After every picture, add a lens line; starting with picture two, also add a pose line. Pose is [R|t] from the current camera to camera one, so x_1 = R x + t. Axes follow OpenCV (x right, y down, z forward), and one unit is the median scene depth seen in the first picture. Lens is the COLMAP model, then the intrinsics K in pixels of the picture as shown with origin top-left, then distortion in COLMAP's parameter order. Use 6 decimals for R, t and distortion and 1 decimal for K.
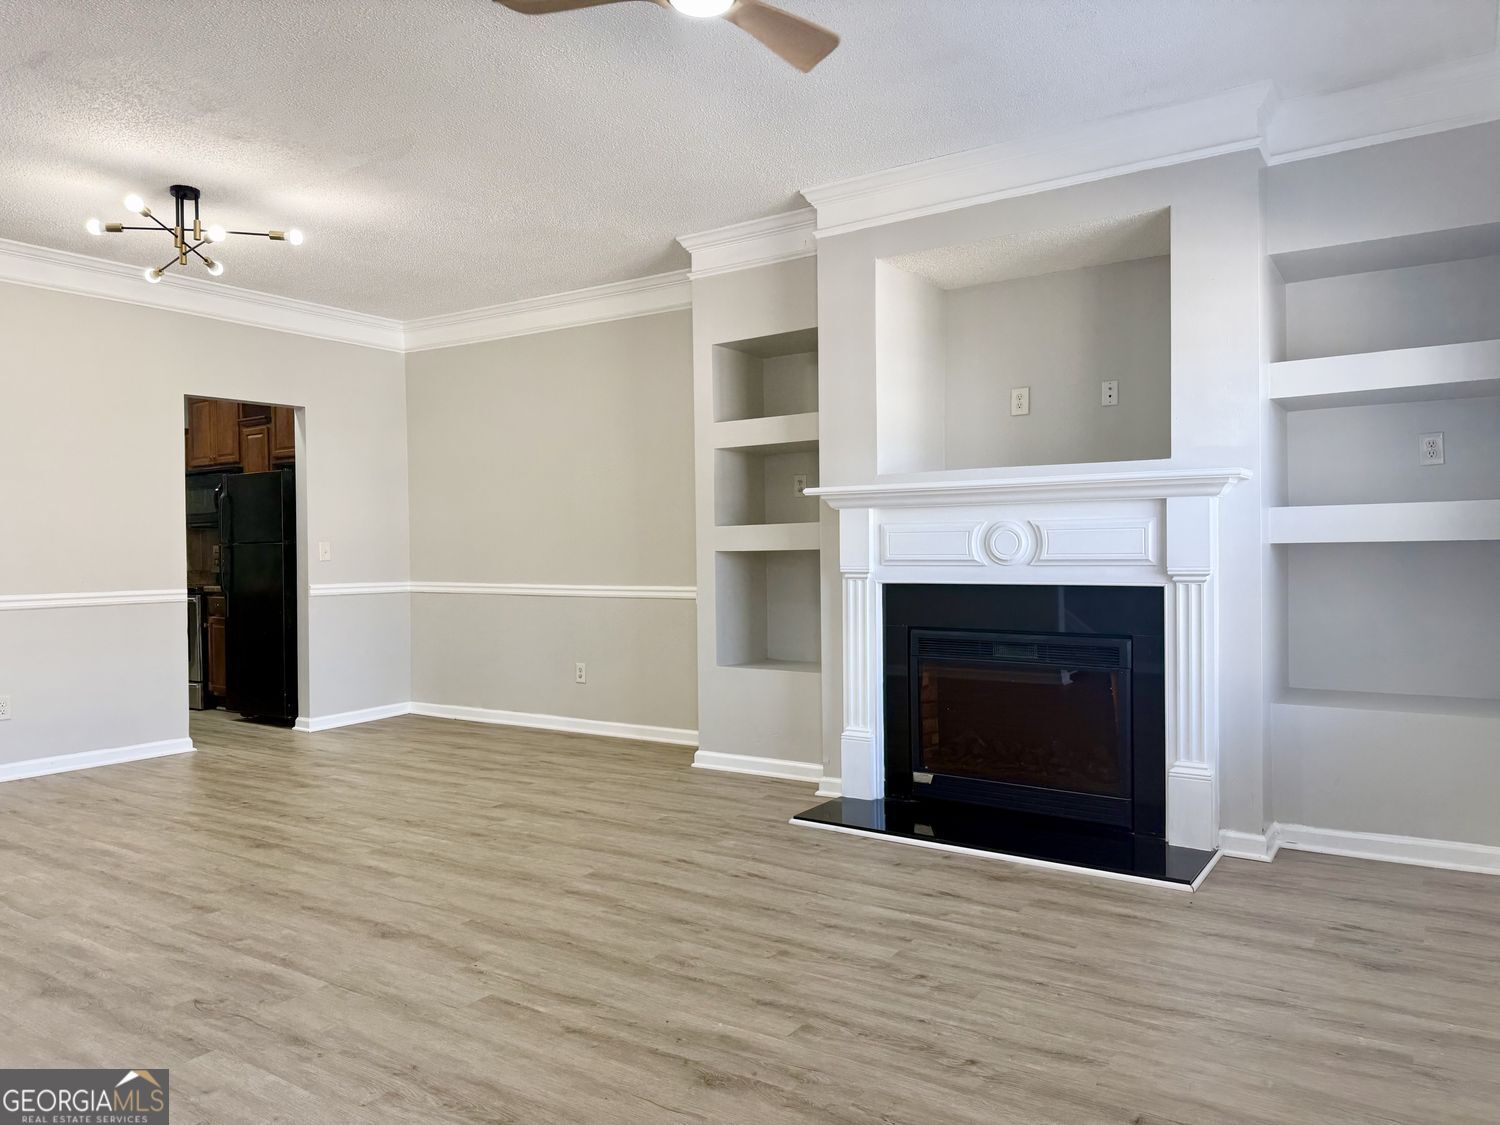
lens RADIAL K [[1047.8, 0, 755.0], [0, 1047.8, 567.8], [0, 0, 1]] dist [0.051210, -0.070434]
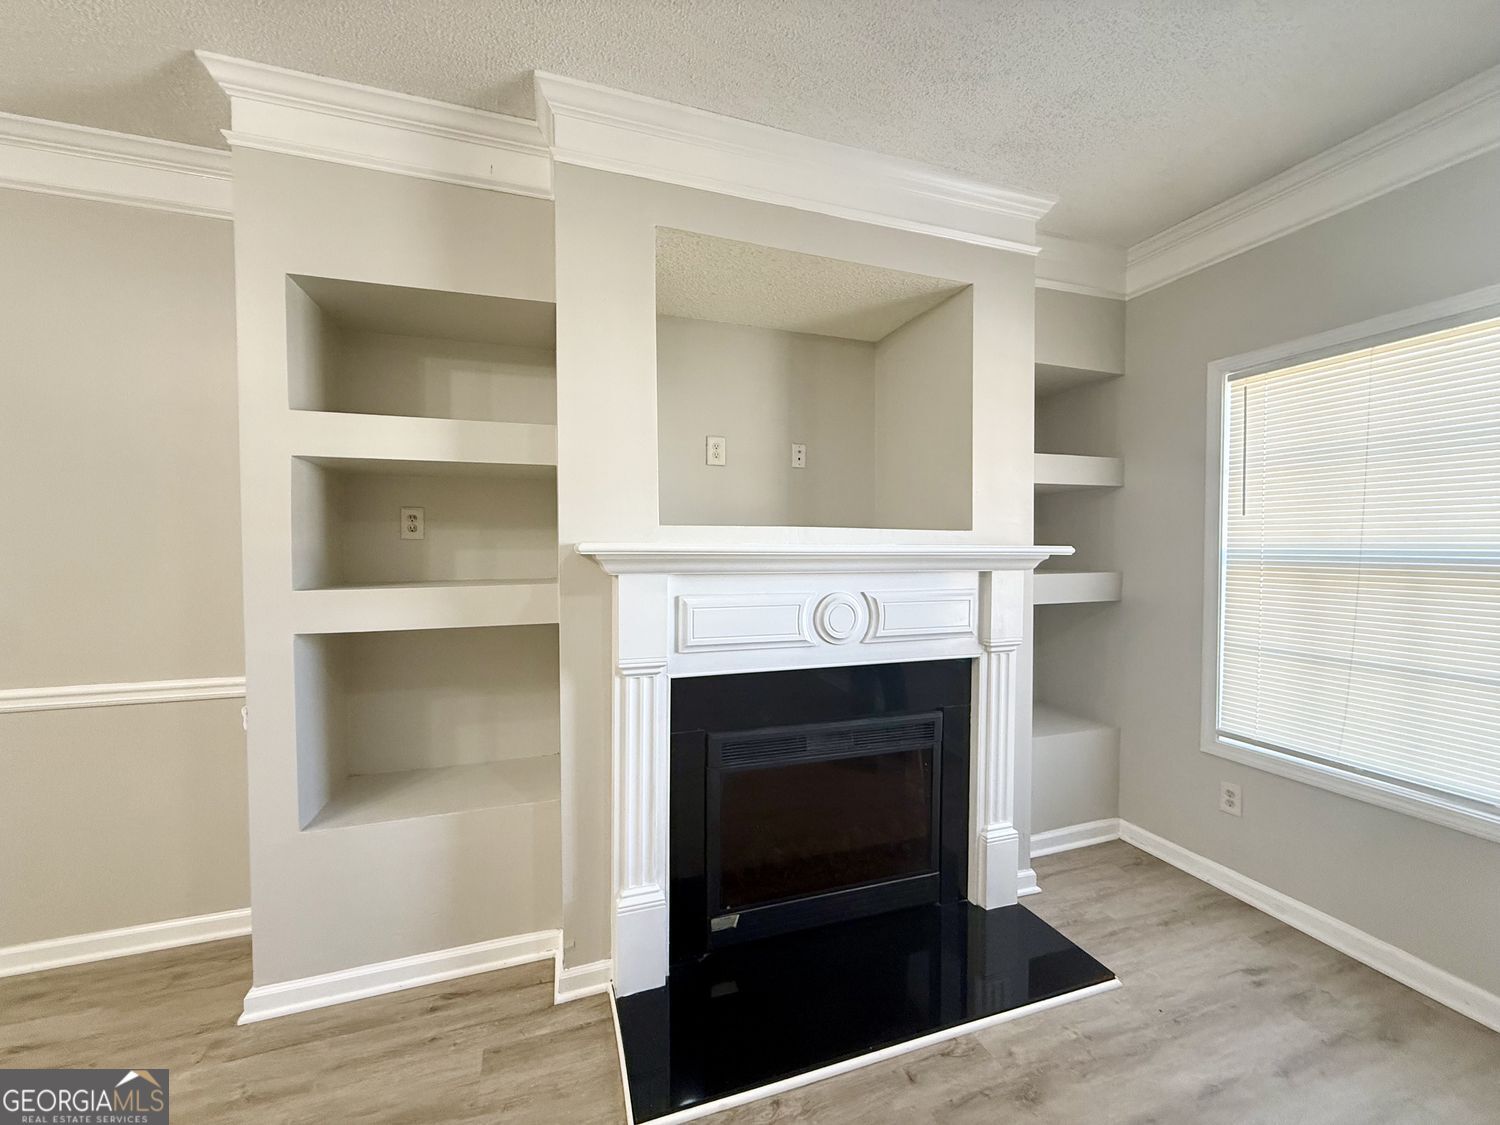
lens RADIAL K [[595.1, 0, 740.0], [0, 595.1, 562.8], [0, 0, 1]] dist [-0.000617, 0.000581]
pose [[0.614858, -0.011423, 0.788555, -0.189991], [0.006448, 0.999934, 0.009457, -0.074620], [-0.788611, -0.000731, 0.614892, 0.785362]]
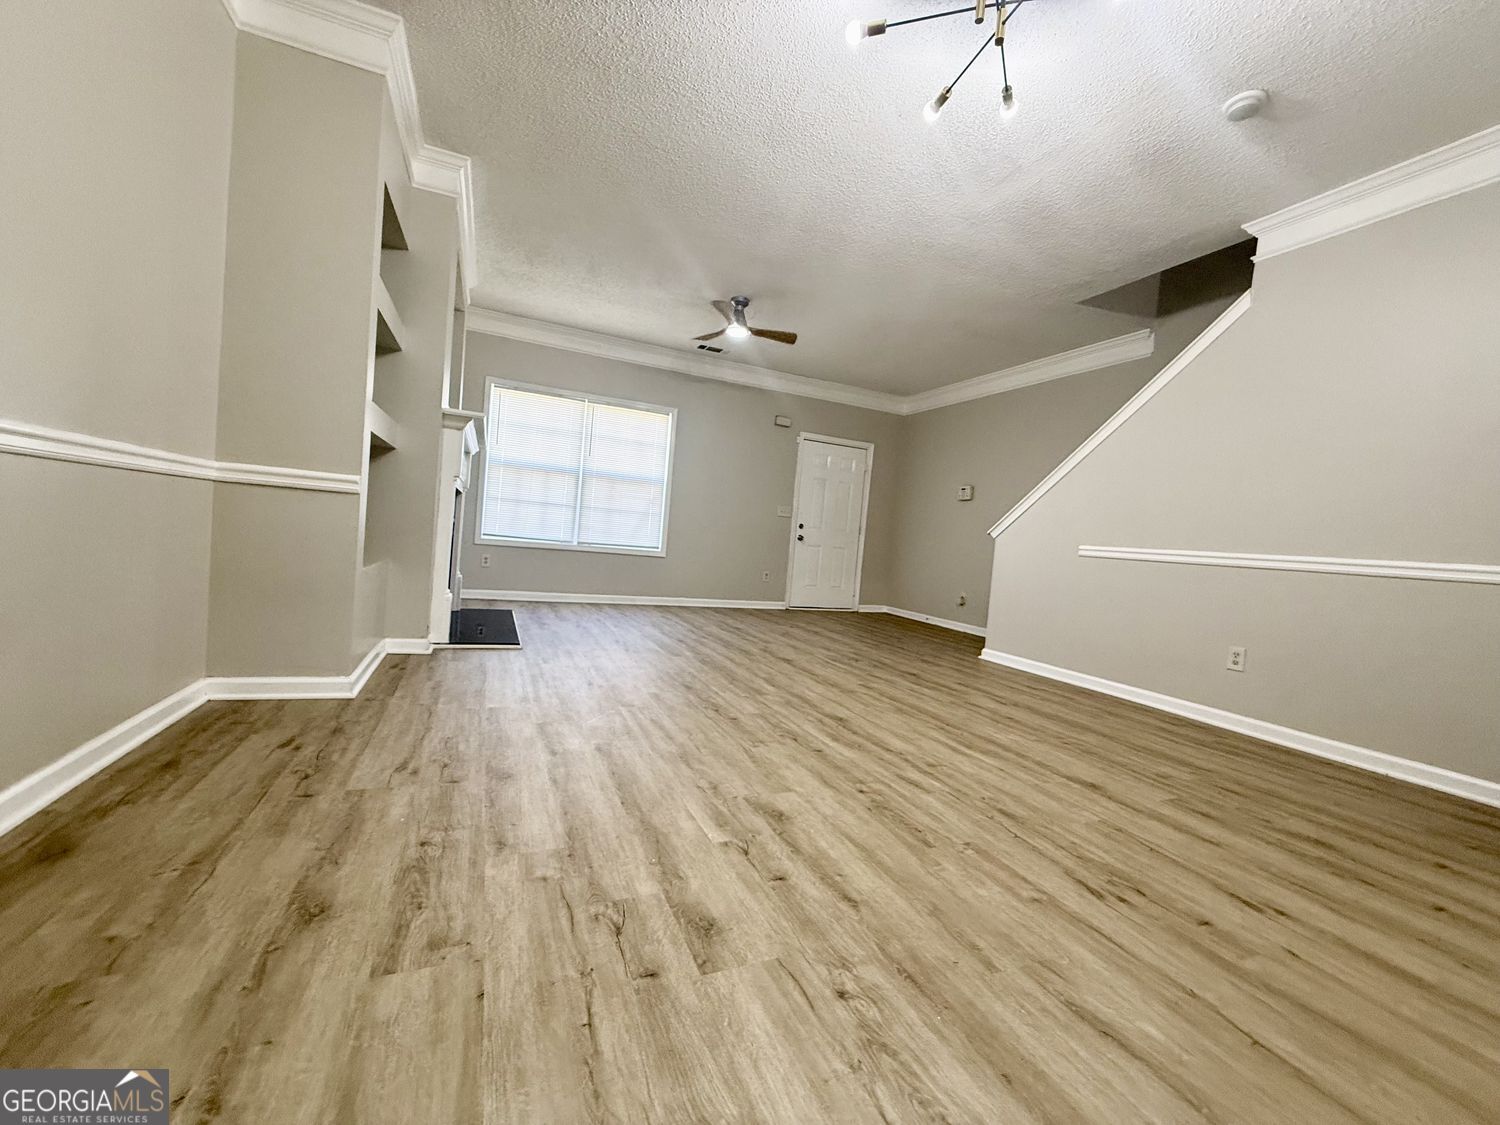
lens RADIAL K [[595.1, 0, 742.0], [0, 595.1, 563.6], [0, 0, 1]] dist [-0.000617, 0.000581]
pose [[-0.832070, -0.084223, 0.548238, -0.722827], [-0.069430, 0.996446, 0.047704, 0.061699], [-0.550308, 0.001629, -0.834960, 1.606337]]
